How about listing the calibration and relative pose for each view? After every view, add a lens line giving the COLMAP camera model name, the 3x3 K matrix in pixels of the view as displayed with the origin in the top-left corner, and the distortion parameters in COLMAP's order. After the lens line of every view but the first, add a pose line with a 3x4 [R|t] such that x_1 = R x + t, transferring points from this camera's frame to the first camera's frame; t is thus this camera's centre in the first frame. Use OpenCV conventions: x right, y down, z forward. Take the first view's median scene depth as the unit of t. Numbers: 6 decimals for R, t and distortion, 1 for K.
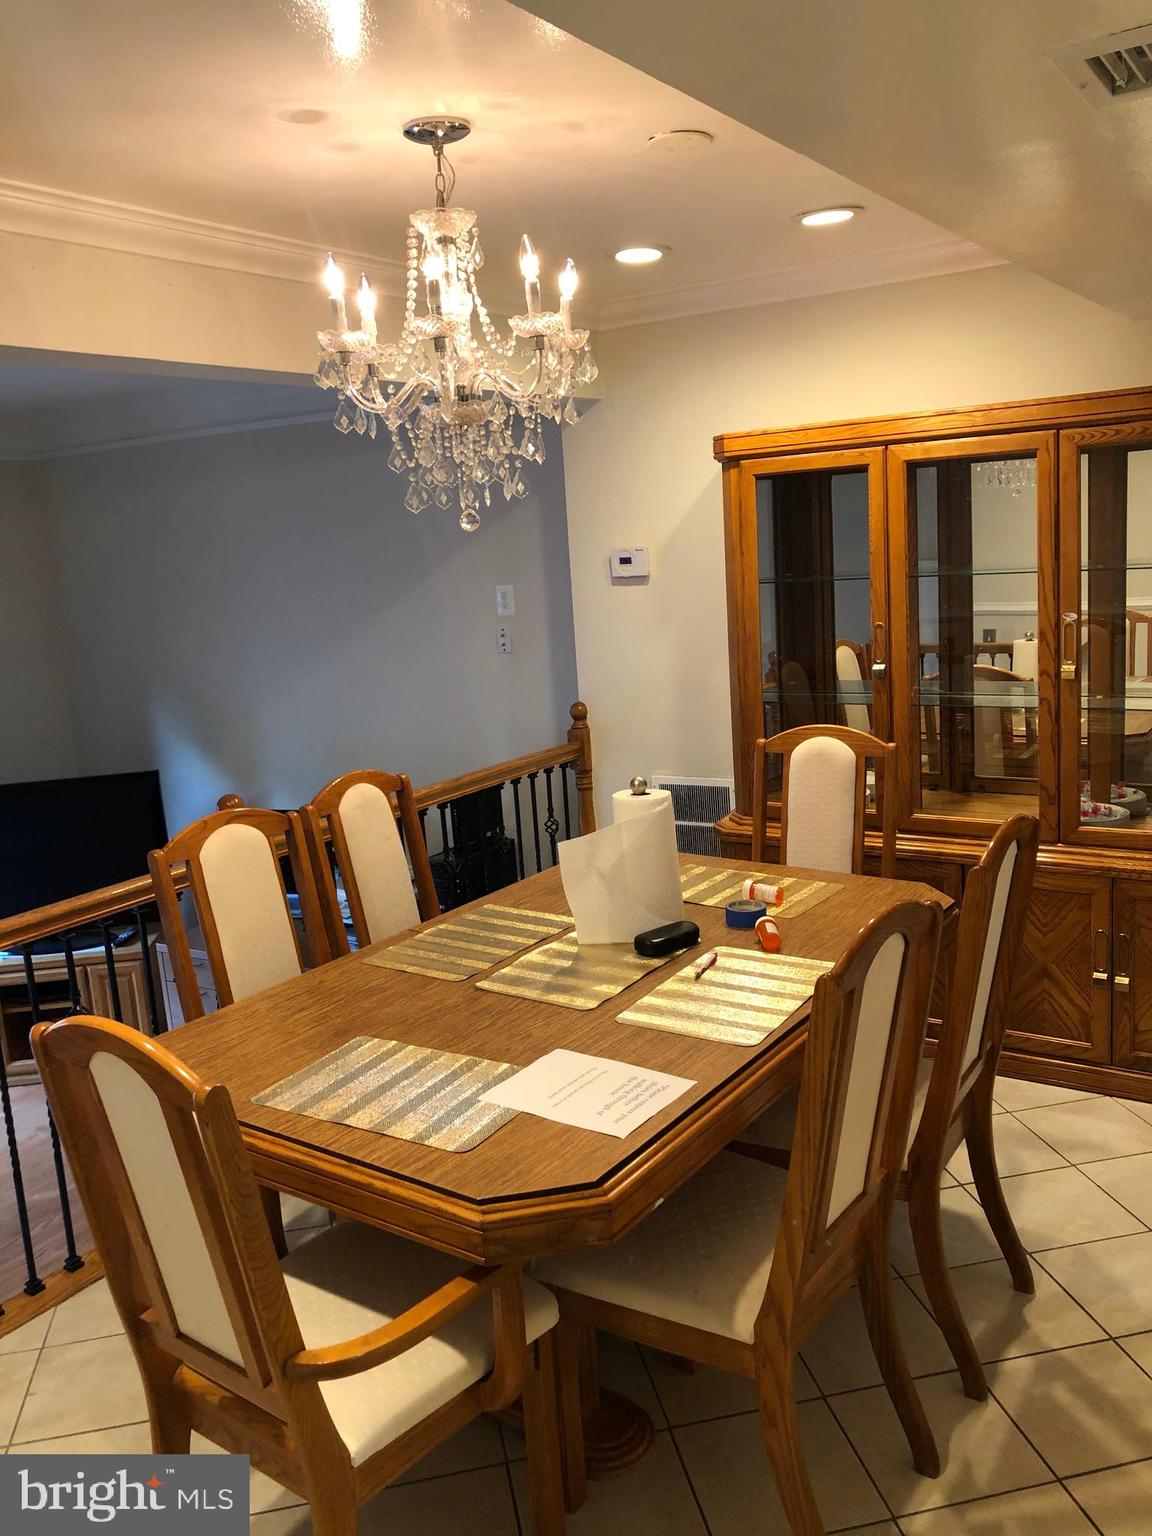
lens RADIAL K [[1249.2, 0, 582.6], [0, 1249.2, 759.3], [0, 0, 1]] dist [0.041579, -0.040414]
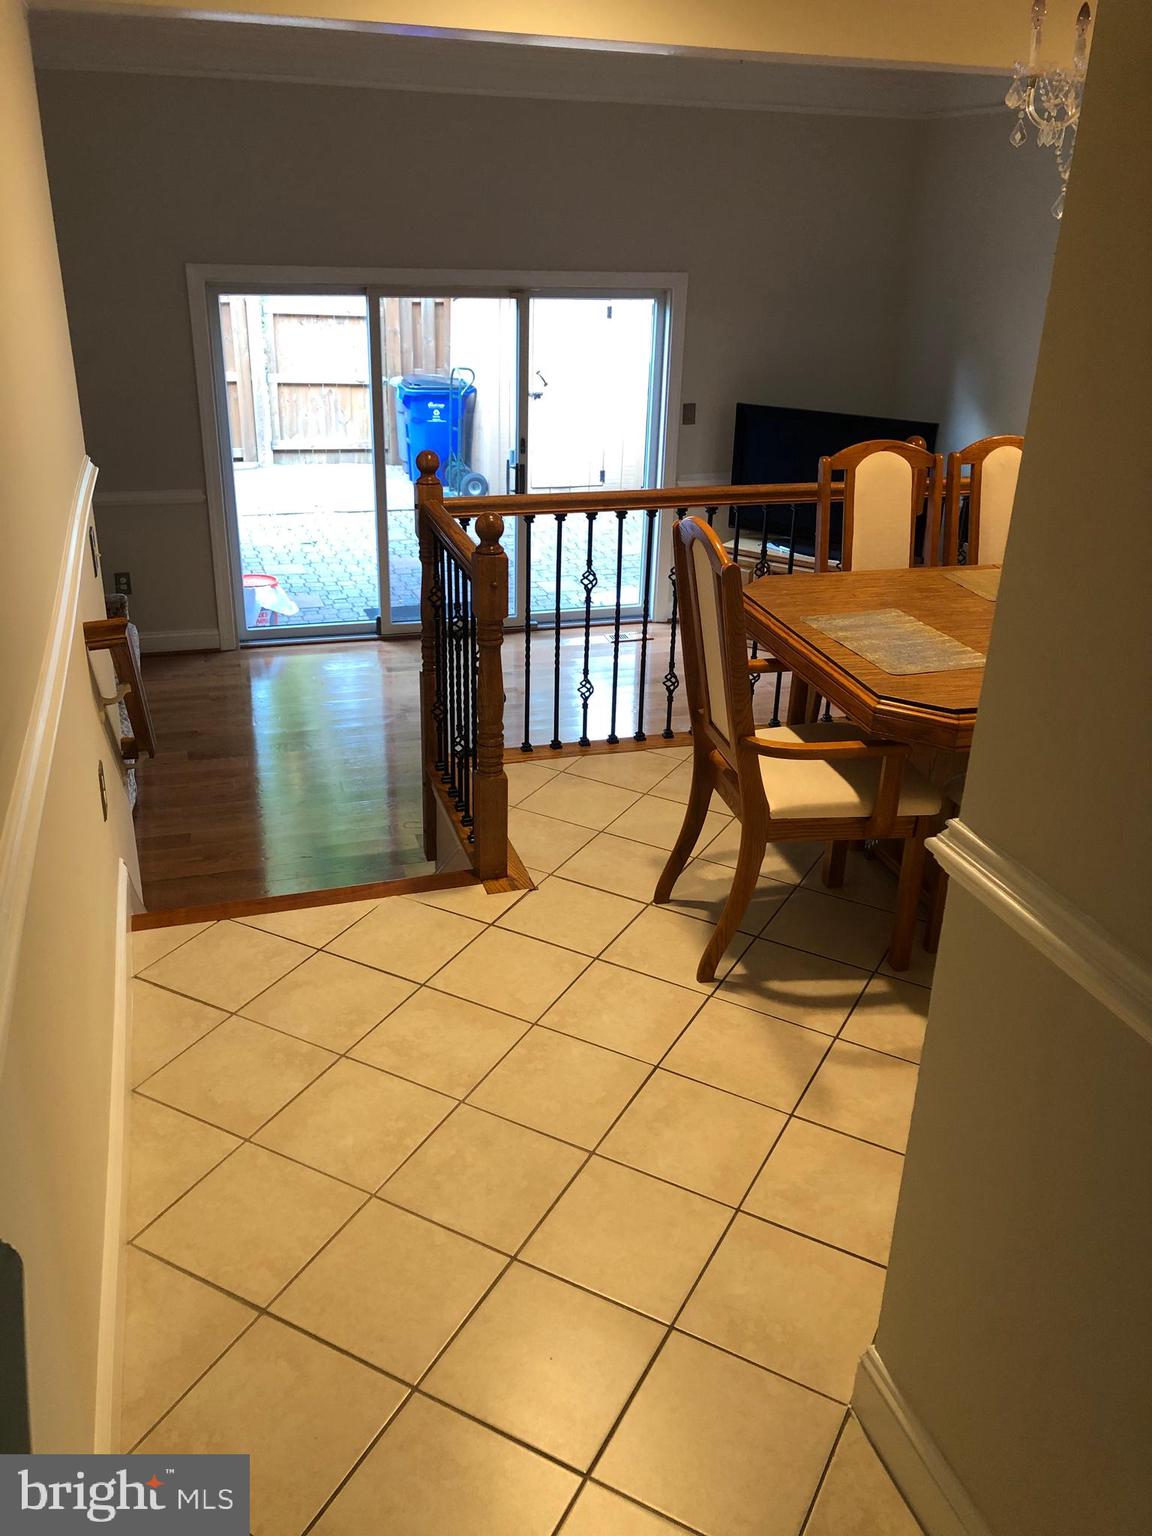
lens RADIAL K [[1249.2, 0, 583.4], [0, 1249.2, 758.0], [0, 0, 1]] dist [0.041579, -0.040414]
pose [[0.764789, 0.338852, -0.547976, 0.327119], [-0.192363, 0.931823, 0.307738, 0.006761], [0.614894, -0.129944, 0.777830, -0.291002]]
